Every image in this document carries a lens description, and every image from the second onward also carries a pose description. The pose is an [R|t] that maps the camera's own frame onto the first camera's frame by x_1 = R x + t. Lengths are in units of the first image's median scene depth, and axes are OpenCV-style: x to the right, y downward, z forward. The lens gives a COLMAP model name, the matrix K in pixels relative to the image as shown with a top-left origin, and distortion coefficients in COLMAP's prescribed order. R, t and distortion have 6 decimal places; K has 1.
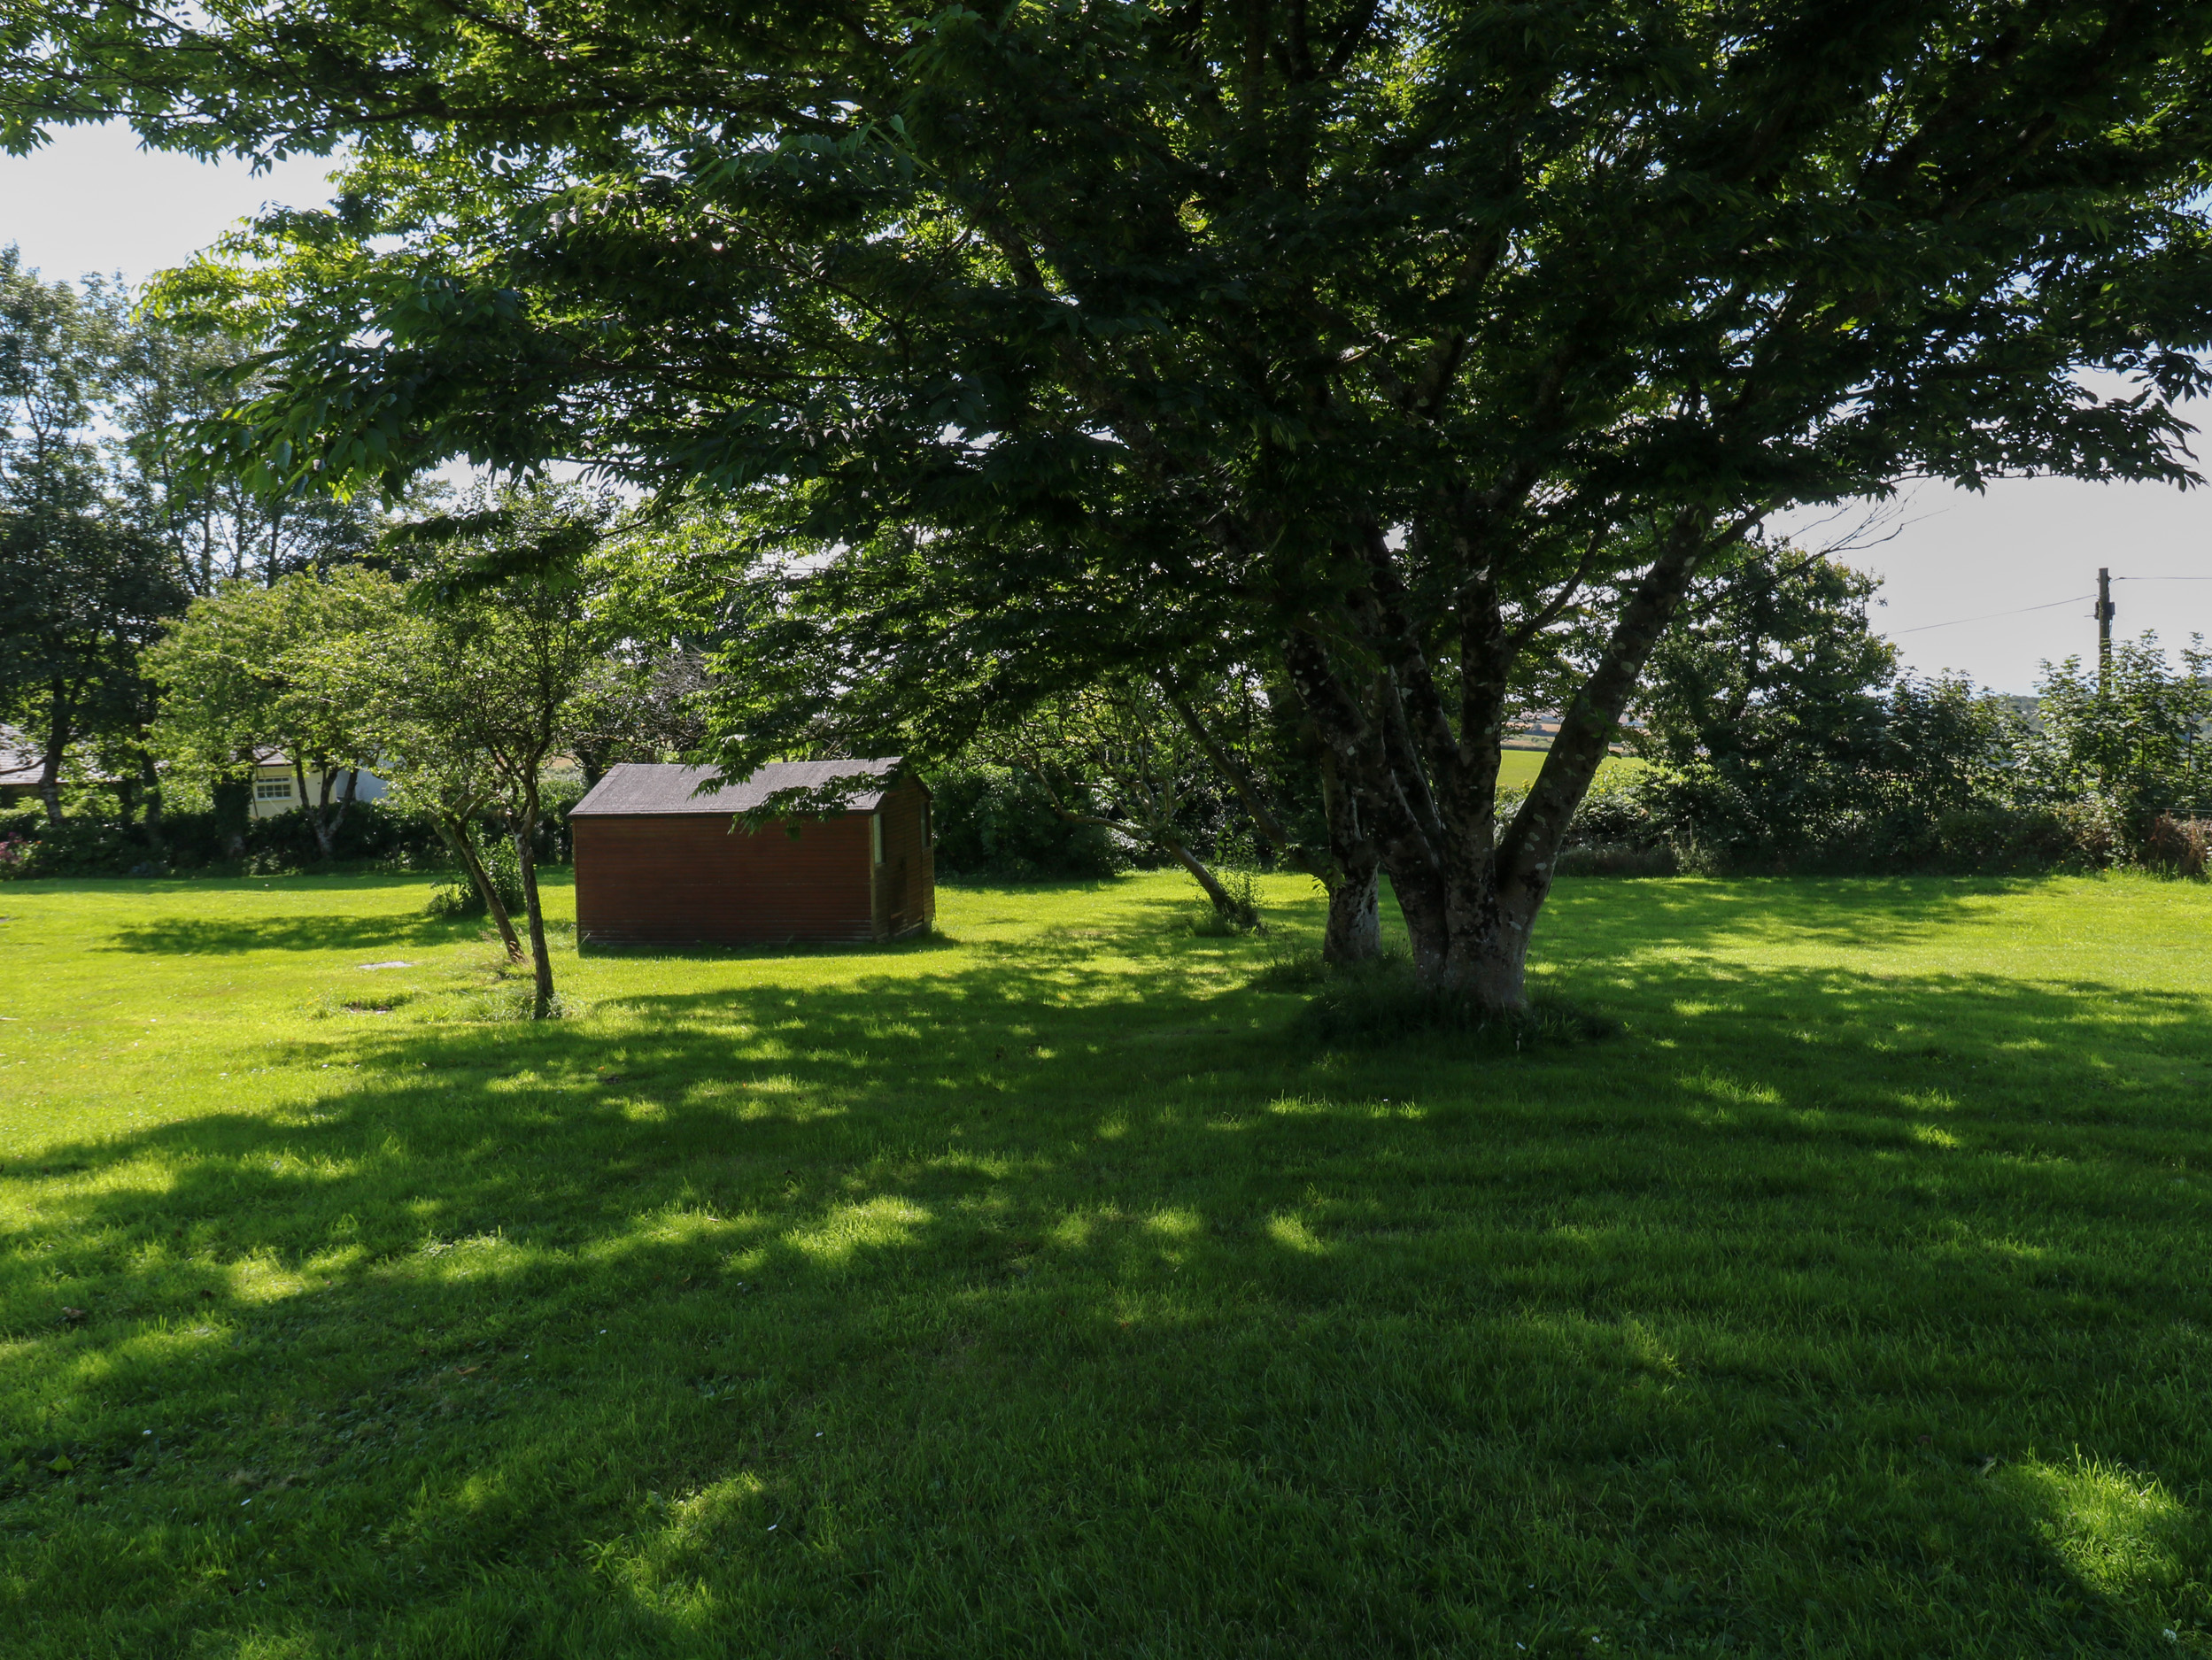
lens RADIAL K [[1392.3, 0, 1102.0], [0, 1392.3, 804.2], [0, 0, 1]] dist [0.003721, -0.009624]
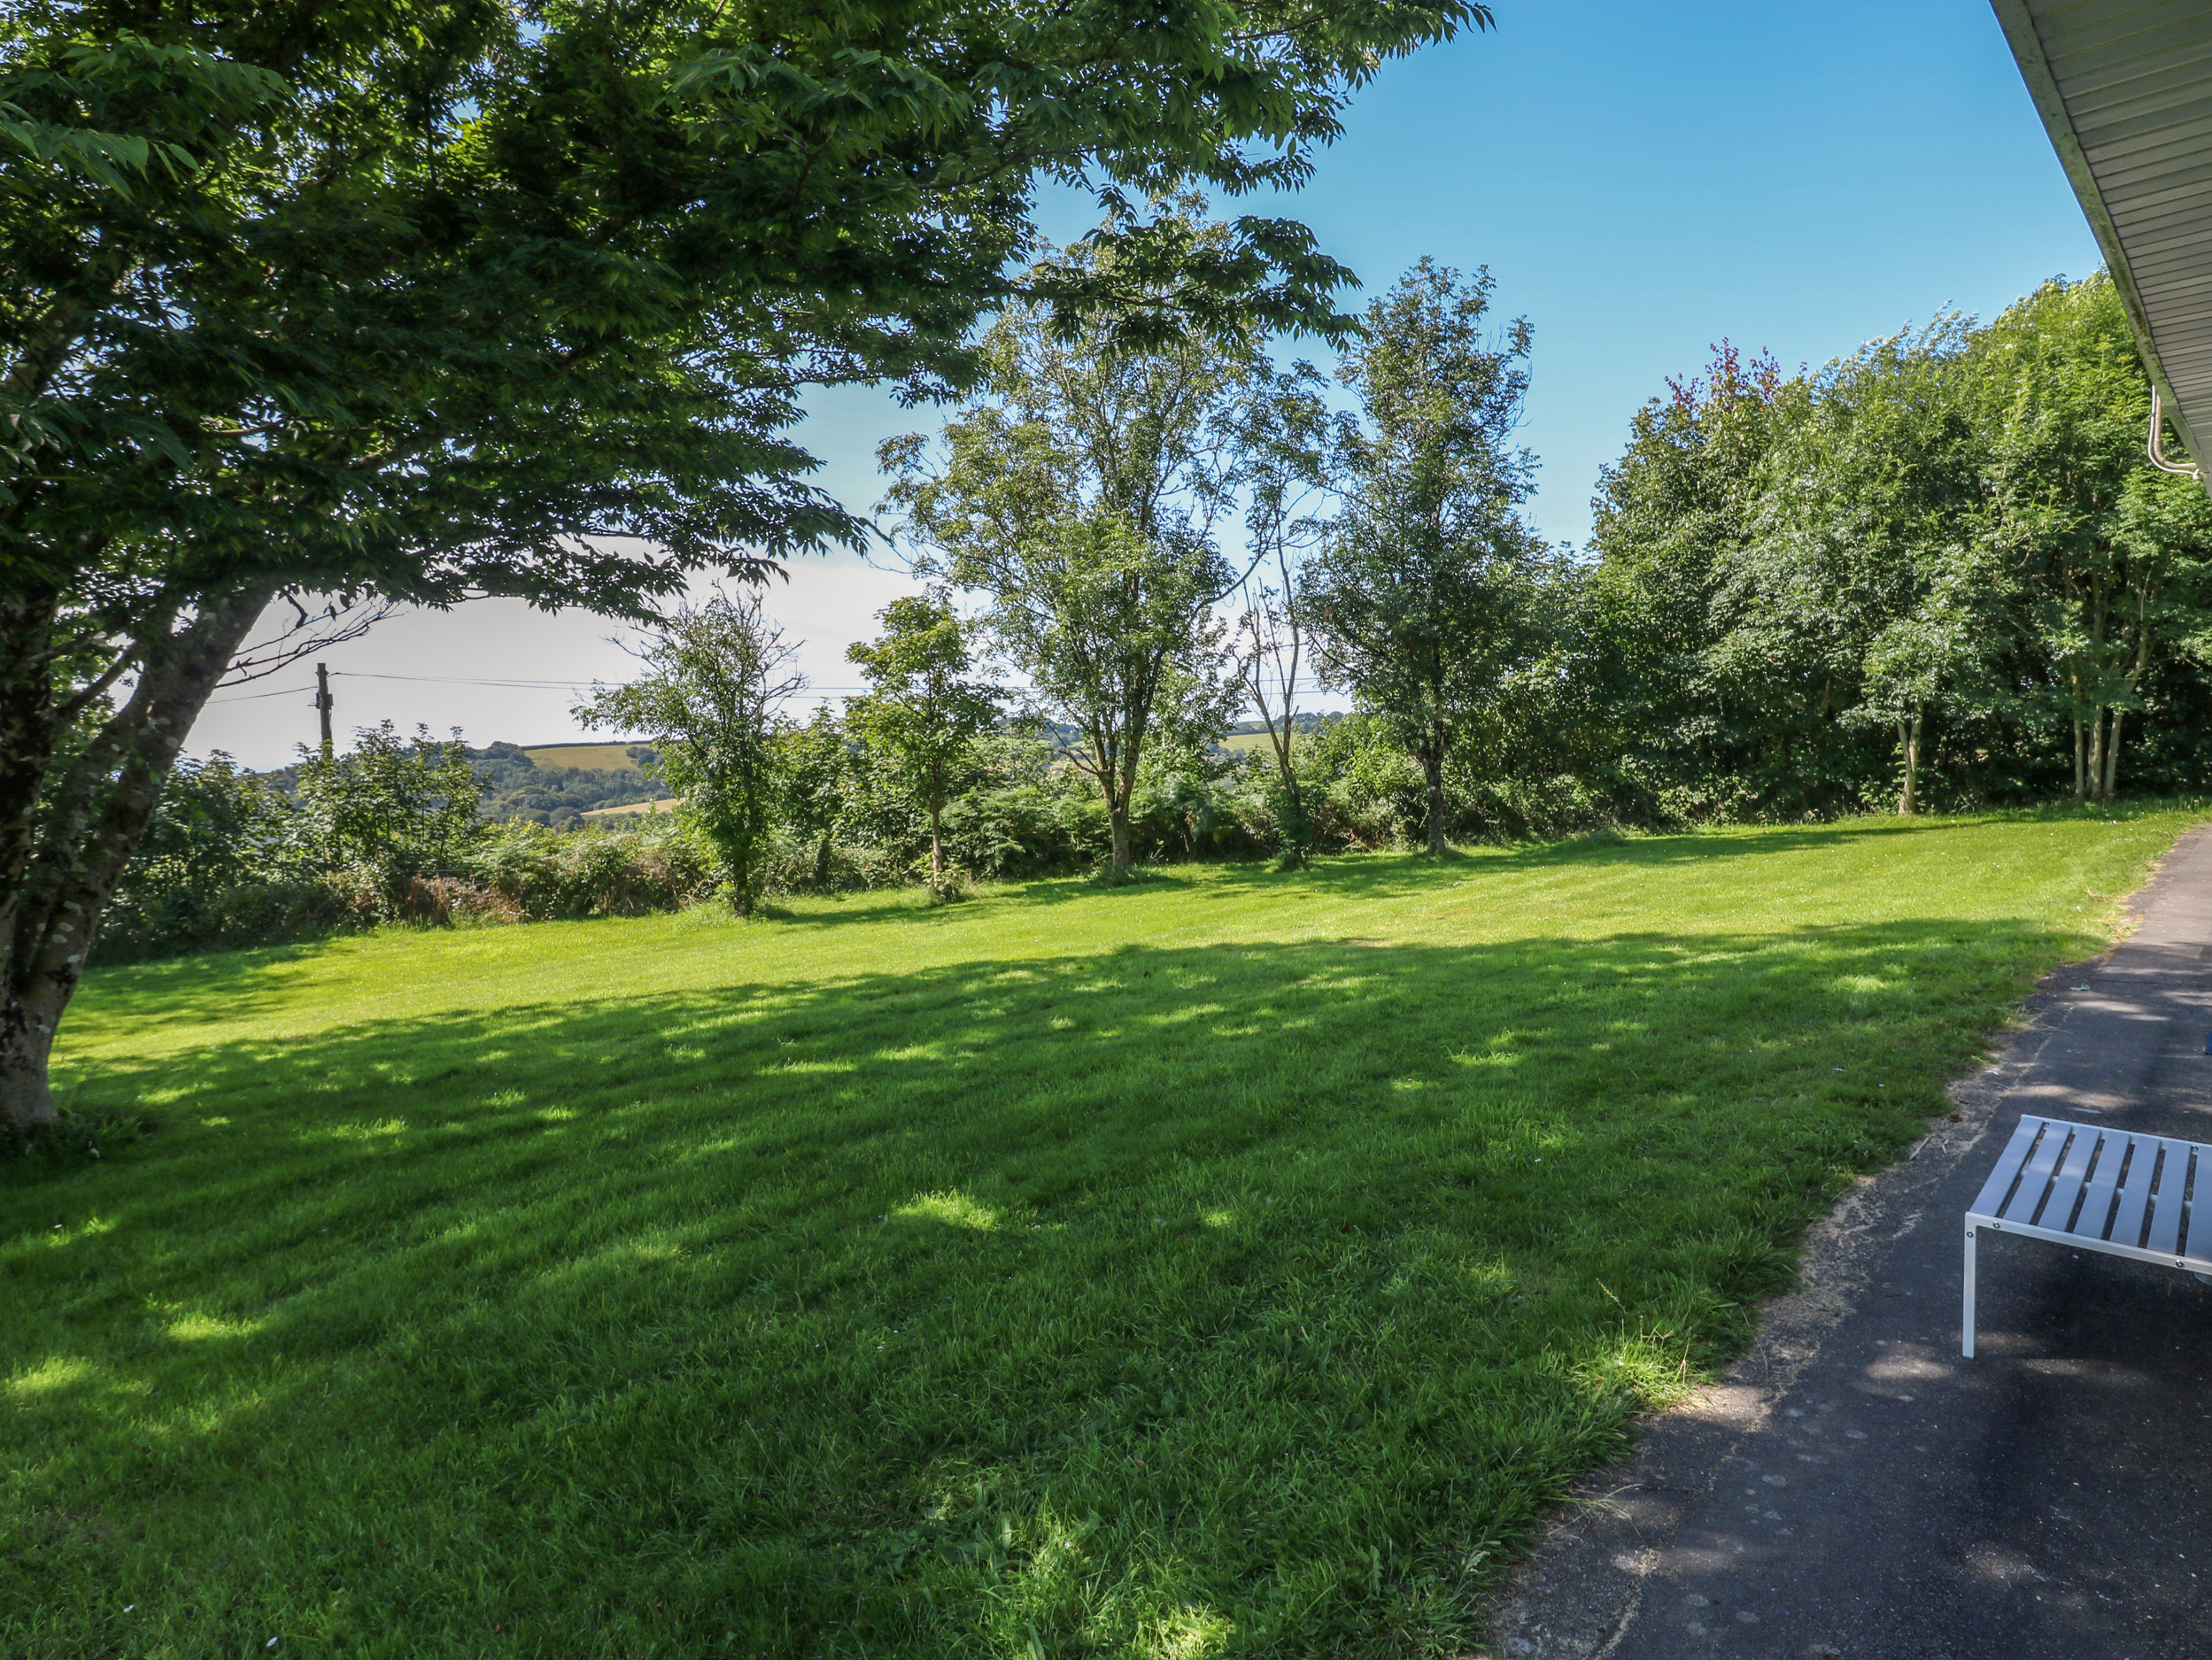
lens RADIAL K [[1392.3, 0, 1102.0], [0, 1392.3, 804.2], [0, 0, 1]] dist [0.003721, -0.009624]
pose [[0.373554, -0.020665, 0.927378, -0.113102], [0.075391, 0.997121, -0.008148, 0.000137], [-0.924540, 0.072960, 0.374036, 0.009405]]
